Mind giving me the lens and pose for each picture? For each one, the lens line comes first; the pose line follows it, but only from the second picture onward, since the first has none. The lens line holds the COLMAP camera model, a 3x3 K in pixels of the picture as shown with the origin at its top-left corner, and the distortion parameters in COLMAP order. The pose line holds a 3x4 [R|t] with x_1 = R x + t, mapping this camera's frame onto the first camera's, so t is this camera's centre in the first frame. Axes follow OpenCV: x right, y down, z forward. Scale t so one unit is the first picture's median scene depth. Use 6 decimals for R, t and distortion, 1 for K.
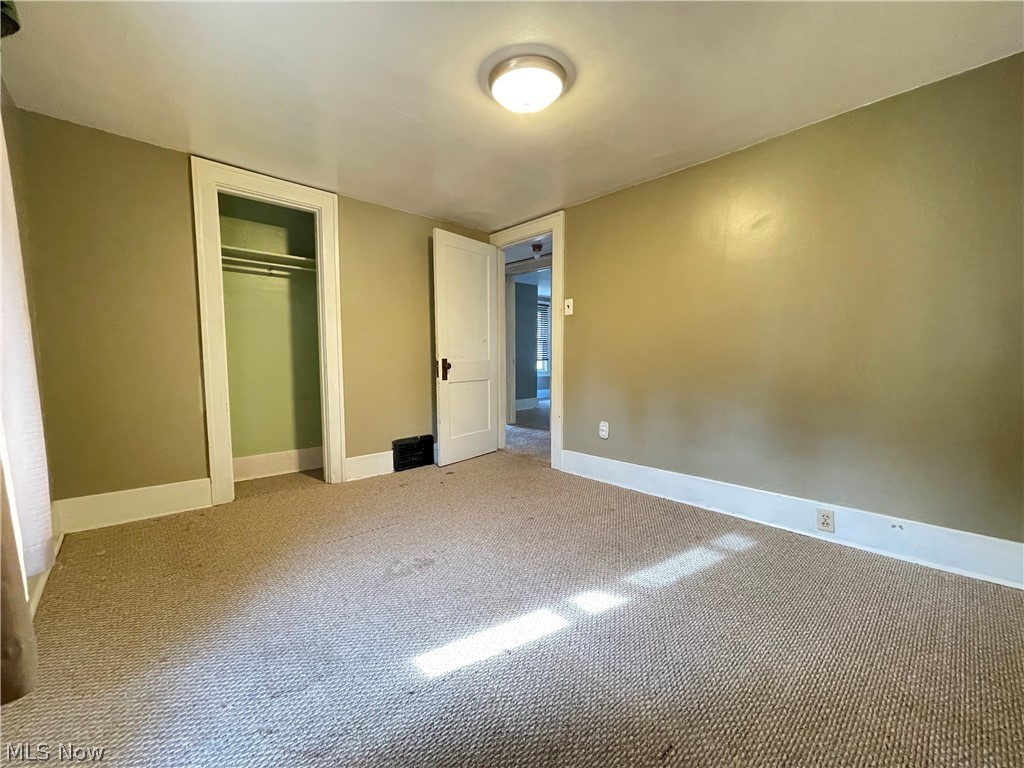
lens RADIAL K [[415.1, 0, 514.9], [0, 415.1, 386.6], [0, 0, 1]] dist [0.000056, -0.000054]
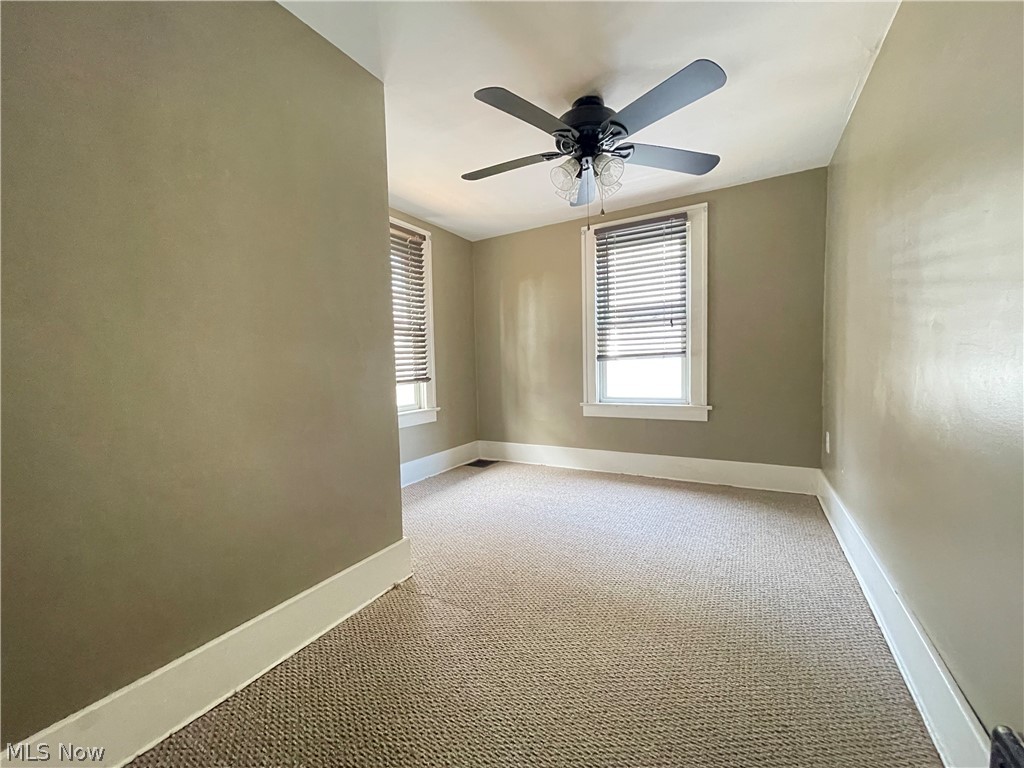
lens RADIAL K [[415.1, 0, 513.7], [0, 415.1, 387.8], [0, 0, 1]] dist [0.000056, -0.000054]
pose [[0.945380, -0.054222, 0.321430, 0.034637], [0.058734, 0.998264, -0.004350, -0.049959], [-0.320636, 0.022992, 0.946923, 0.639788]]
